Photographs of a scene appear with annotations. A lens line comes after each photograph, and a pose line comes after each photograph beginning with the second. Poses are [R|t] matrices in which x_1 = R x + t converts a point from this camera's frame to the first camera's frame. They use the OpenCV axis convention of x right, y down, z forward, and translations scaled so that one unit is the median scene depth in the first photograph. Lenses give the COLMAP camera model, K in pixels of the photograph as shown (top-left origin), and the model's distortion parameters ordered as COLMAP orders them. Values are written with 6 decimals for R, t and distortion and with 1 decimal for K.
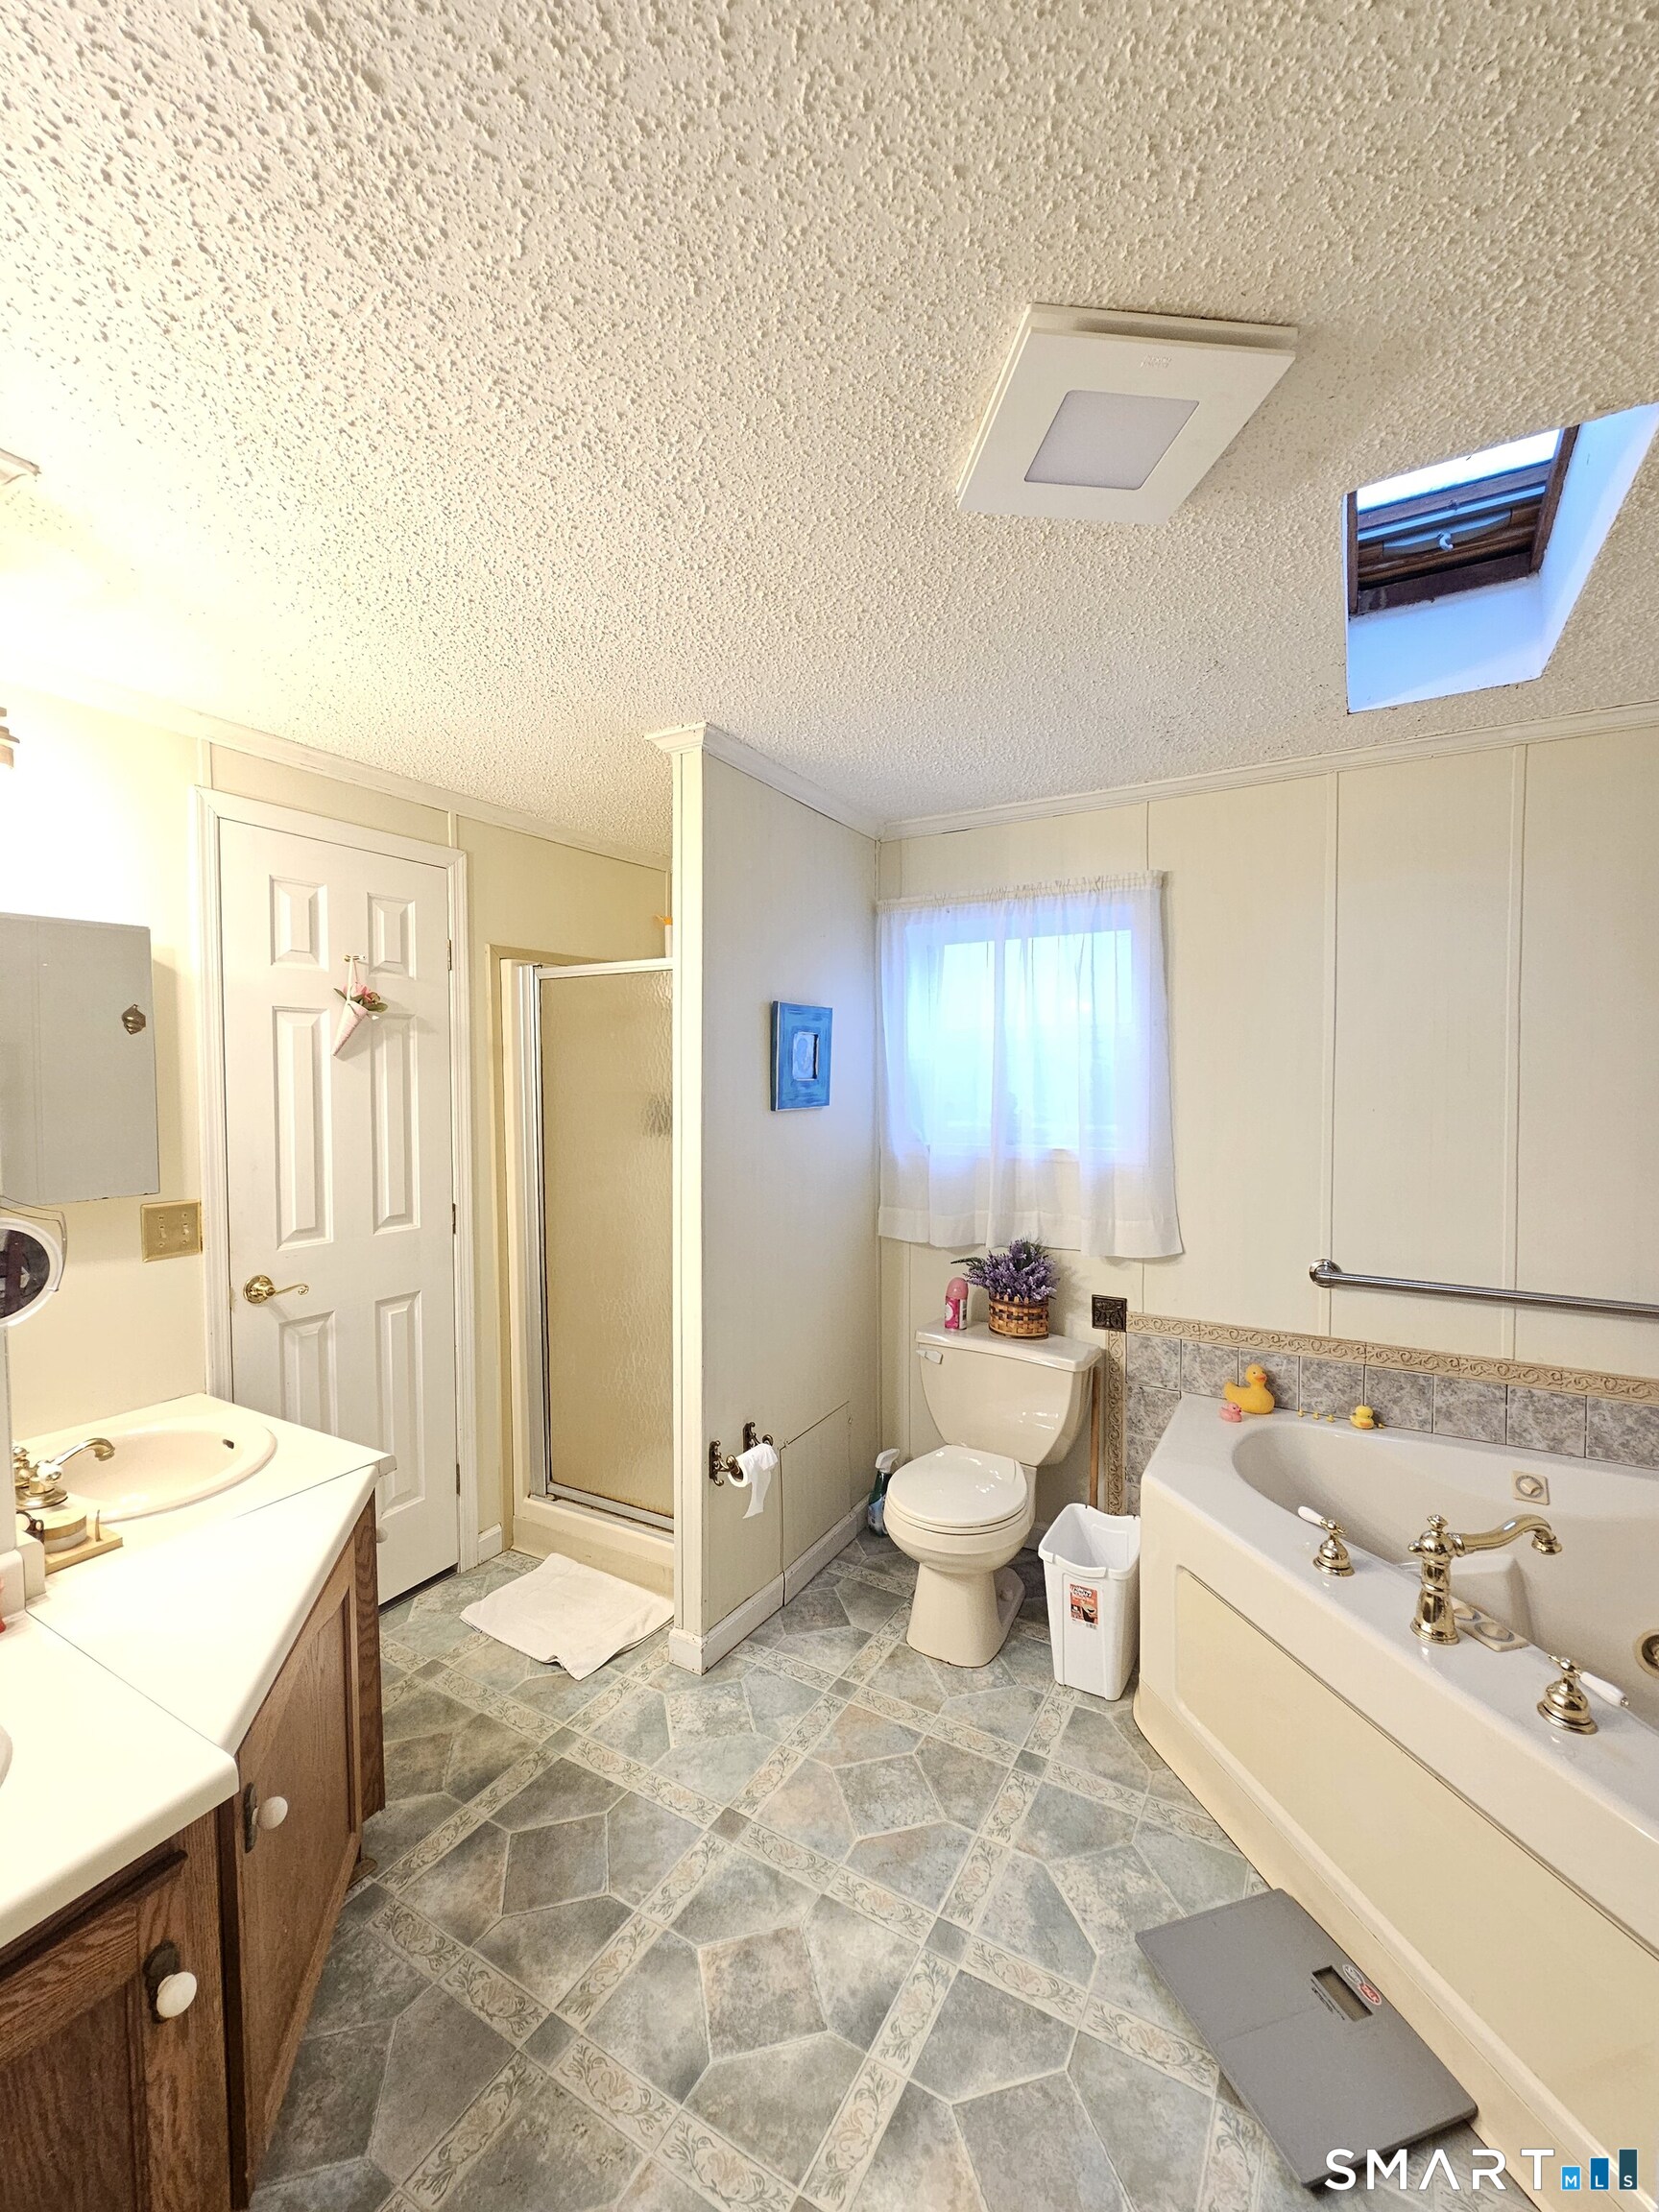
lens RADIAL K [[908.3, 0, 822.7], [0, 908.3, 1101.6], [0, 0, 1]] dist [-0.000284, -0.000047]
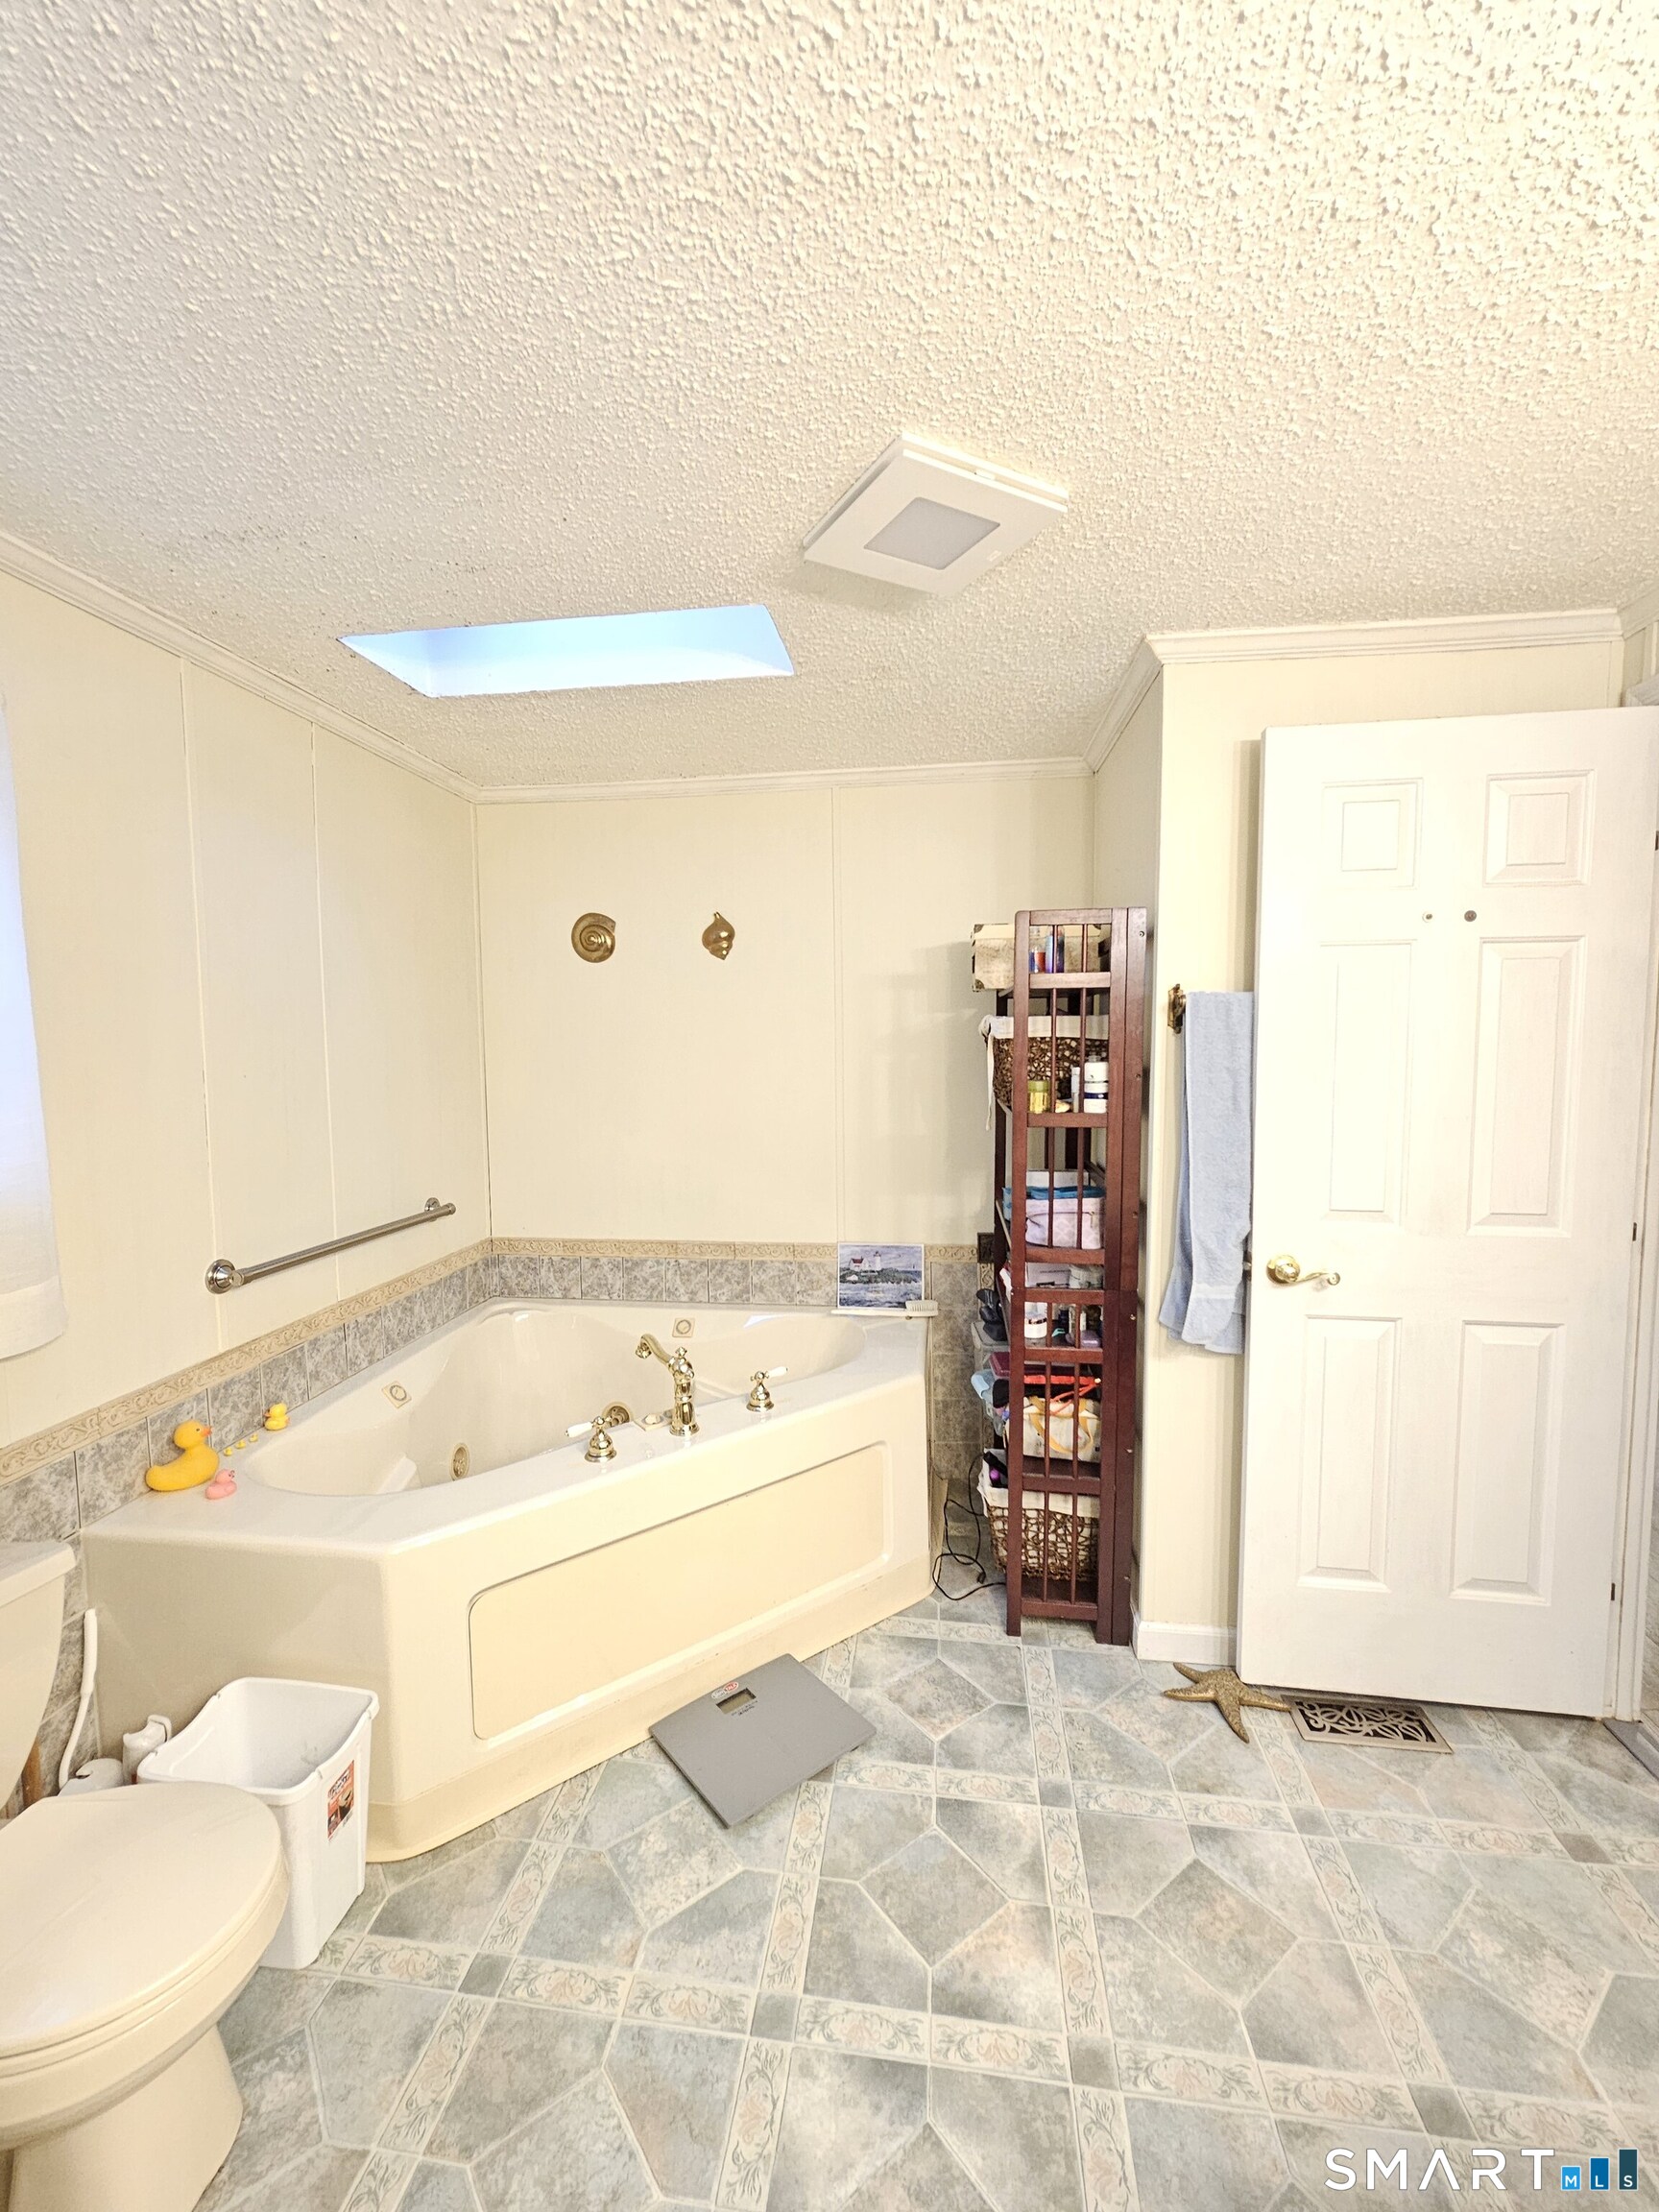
lens RADIAL K [[908.3, 0, 822.7], [0, 908.3, 1101.6], [0, 0, 1]] dist [-0.000284, -0.000047]
pose [[-0.380789, -0.059700, 0.922733, -0.594986], [0.039839, 0.995928, 0.080876, -0.021134], [-0.923803, 0.067557, -0.376860, 1.151621]]
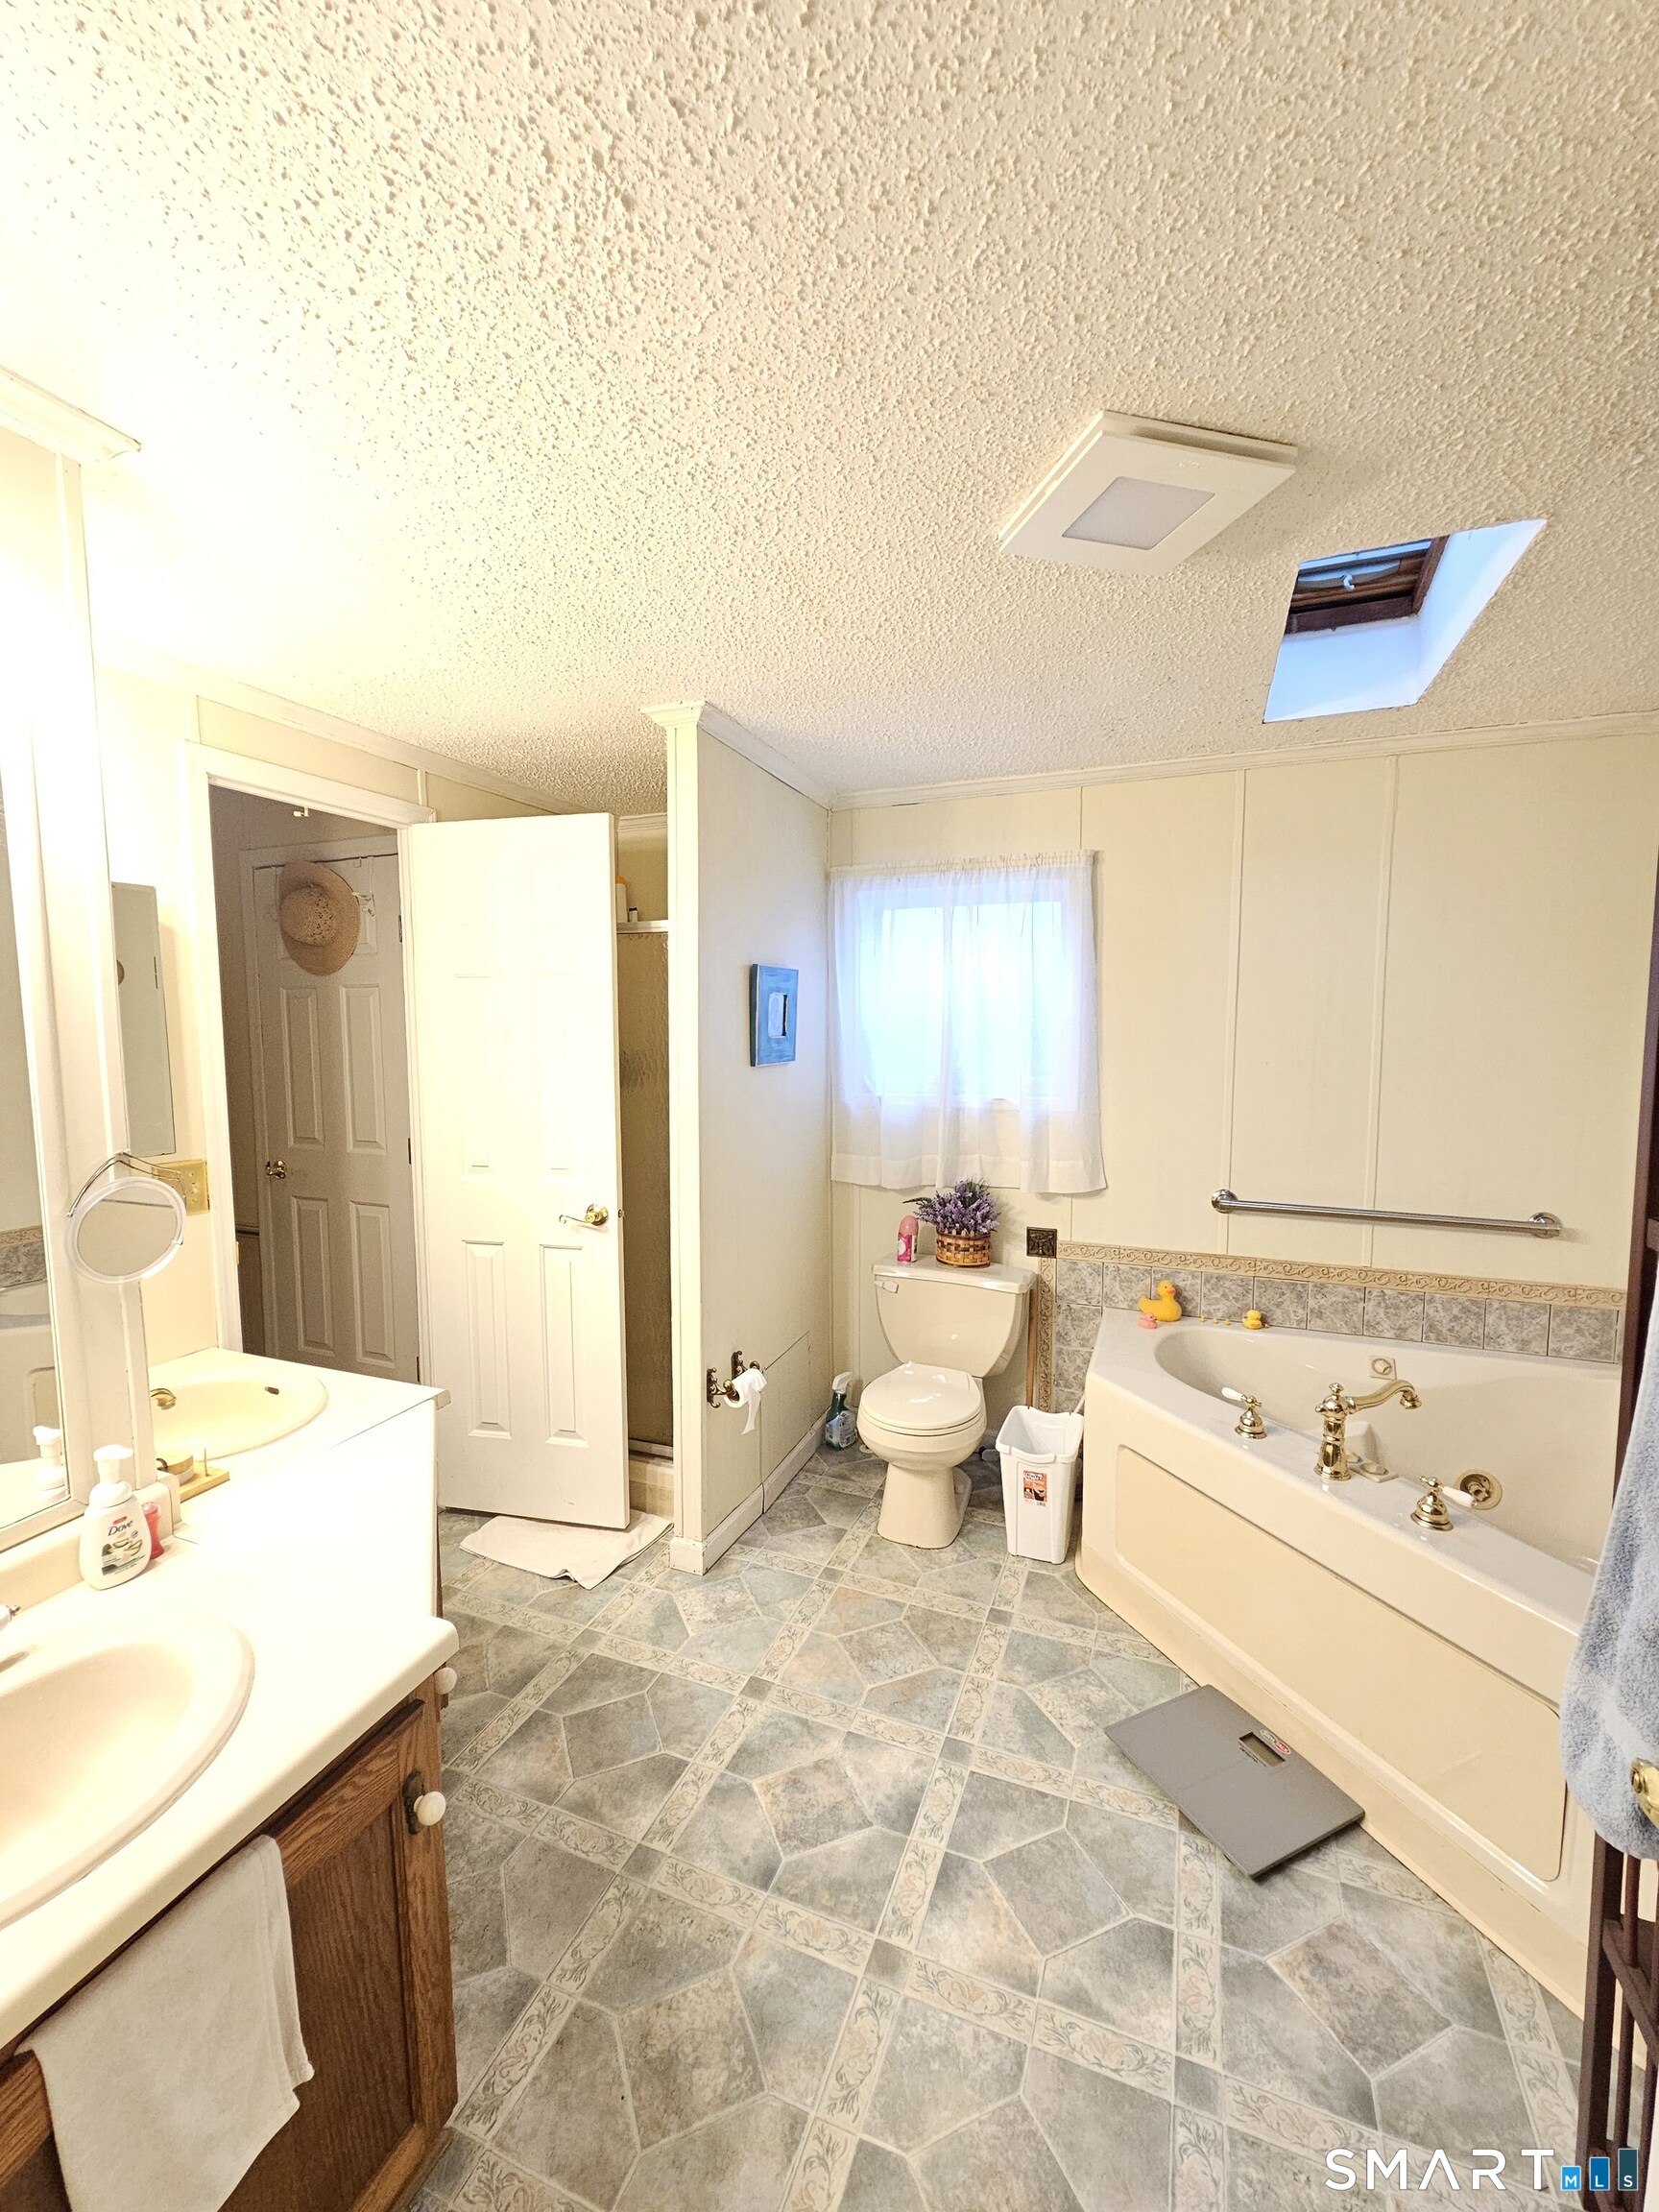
lens RADIAL K [[908.3, 0, 822.7], [0, 908.3, 1101.6], [0, 0, 1]] dist [-0.000284, -0.000047]
pose [[0.989225, -0.012117, 0.145902, -0.193701], [0.003989, 0.998430, 0.055873, -0.011817], [-0.146350, -0.054689, 0.987720, -0.117450]]
